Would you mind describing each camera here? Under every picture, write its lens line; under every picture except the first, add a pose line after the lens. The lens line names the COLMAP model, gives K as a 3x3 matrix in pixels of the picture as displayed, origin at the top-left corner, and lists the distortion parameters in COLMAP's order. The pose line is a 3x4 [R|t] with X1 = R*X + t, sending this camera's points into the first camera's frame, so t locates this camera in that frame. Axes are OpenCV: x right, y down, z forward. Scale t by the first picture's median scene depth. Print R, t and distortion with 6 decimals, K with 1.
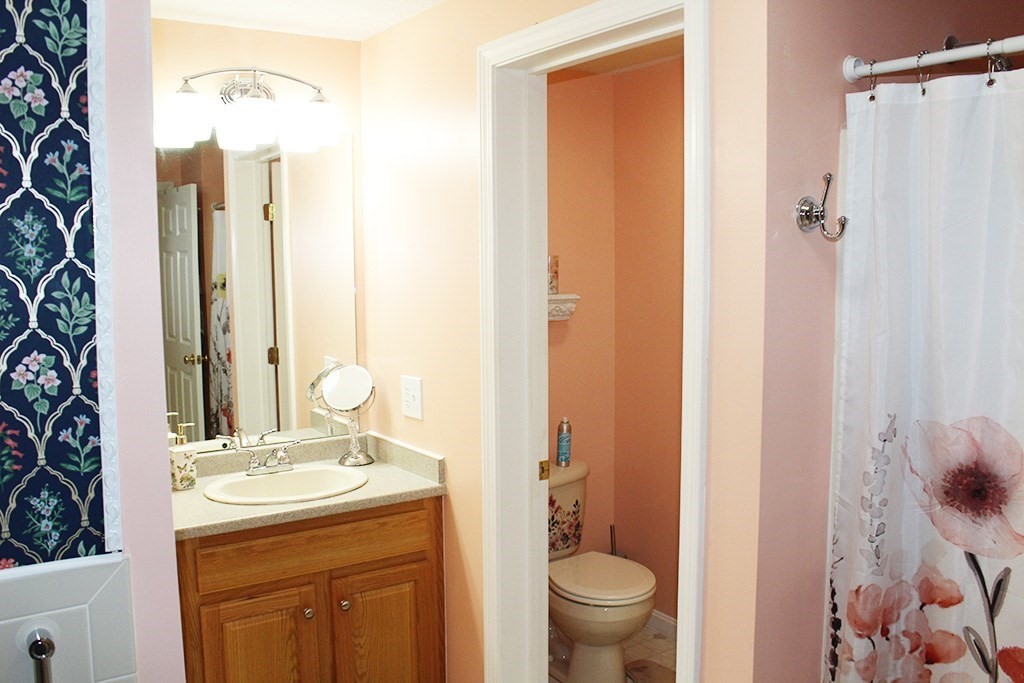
lens RADIAL K [[870.8, 0, 512.0], [0, 870.8, 341.5], [0, 0, 1]] dist [-0.083405, -0.002434]
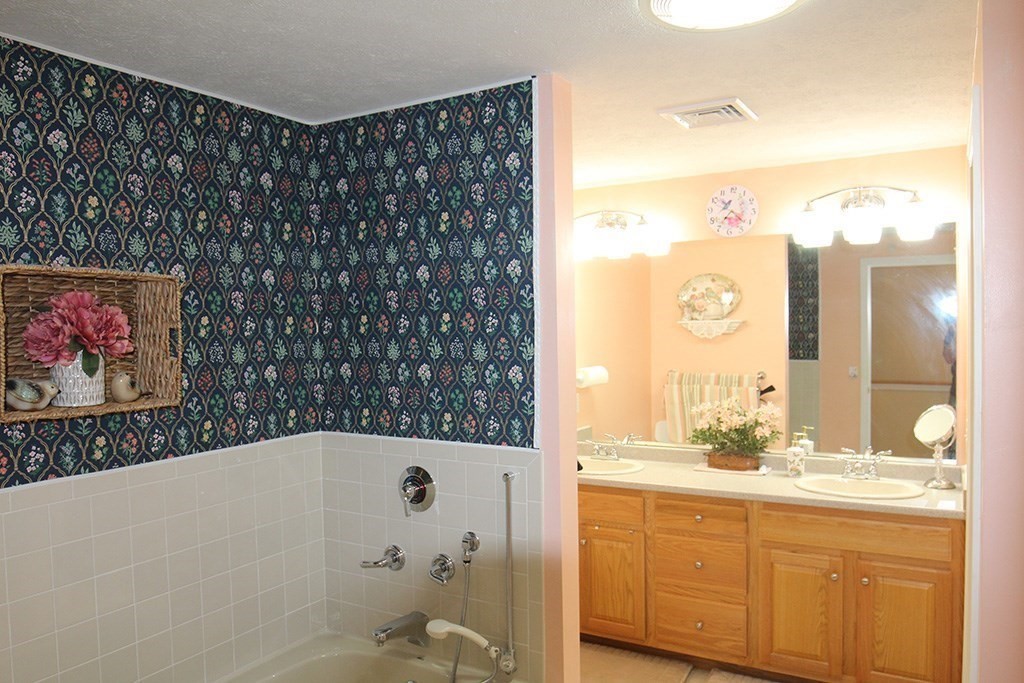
lens RADIAL K [[756.2, 0, 514.1], [0, 756.2, 352.0], [0, 0, 1]] dist [-0.033975, -0.001023]
pose [[0.438596, 0.028075, -0.898246, 0.620491], [-0.066070, 0.997814, -0.001073, -0.010645], [0.896252, 0.059818, 0.439492, -0.017107]]
